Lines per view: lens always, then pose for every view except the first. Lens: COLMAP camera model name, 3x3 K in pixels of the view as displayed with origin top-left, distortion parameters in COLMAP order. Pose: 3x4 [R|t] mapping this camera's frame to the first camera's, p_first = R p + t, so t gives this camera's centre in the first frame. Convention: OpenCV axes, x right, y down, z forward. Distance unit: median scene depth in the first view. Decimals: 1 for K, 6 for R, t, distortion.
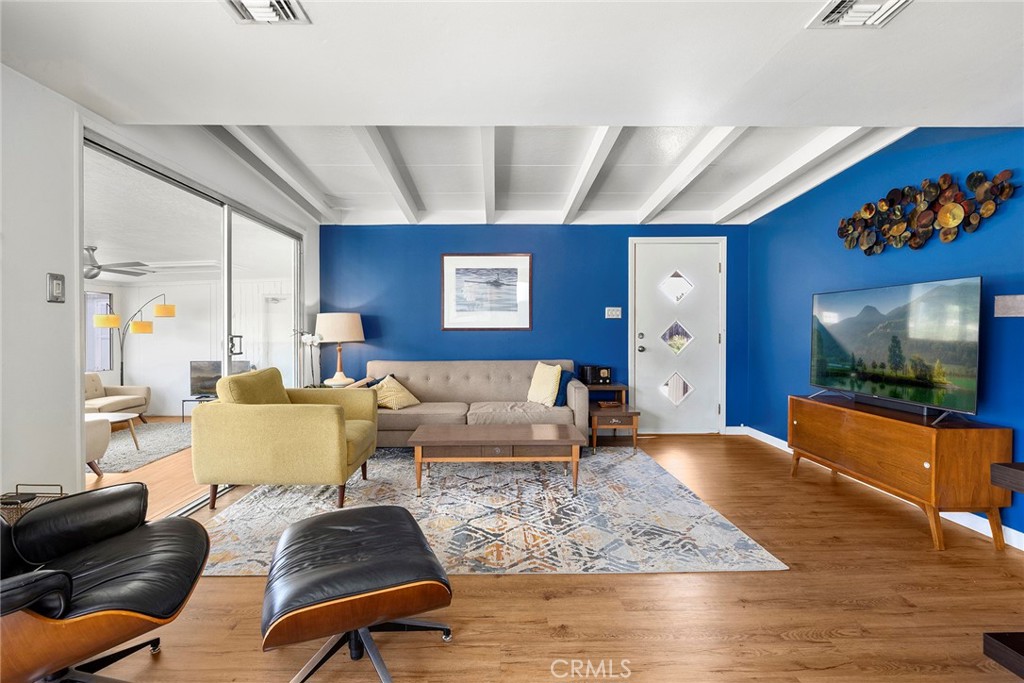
lens RADIAL K [[463.2, 0, 509.6], [0, 463.2, 336.5], [0, 0, 1]] dist [-0.002232, -0.000440]
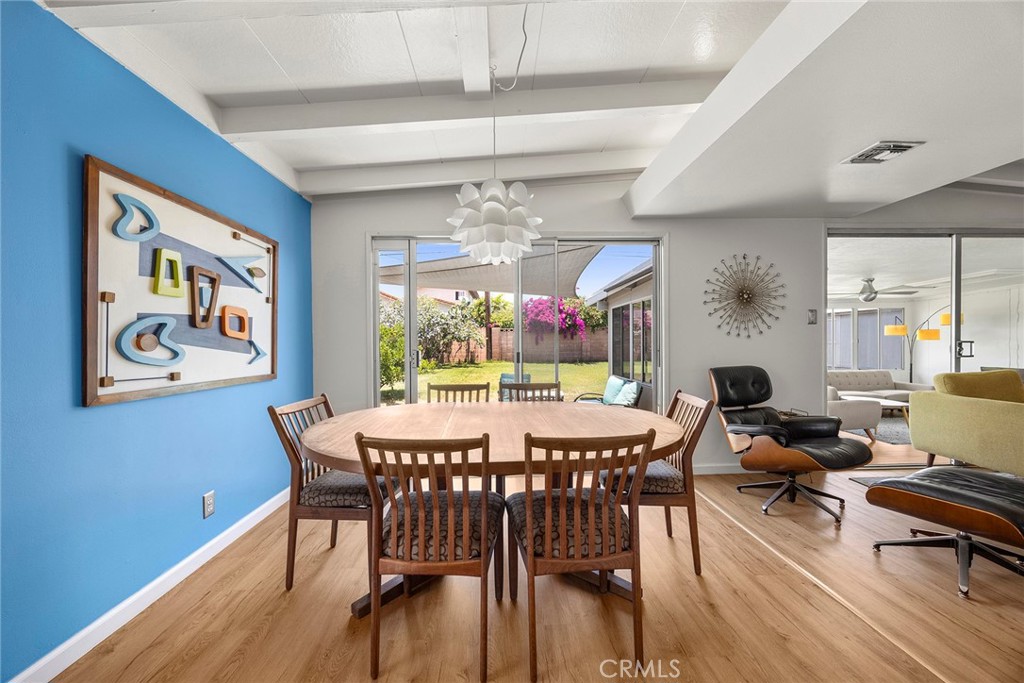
lens RADIAL K [[383.6, 0, 512.0], [0, 383.6, 341.5], [0, 0, 1]] dist [0.000051, 0.000004]
pose [[0.025315, 0.000416, -0.999679, 0.360366], [-0.004419, 0.999990, 0.000304, 0.004134], [0.999670, 0.004410, 0.025317, -0.187139]]
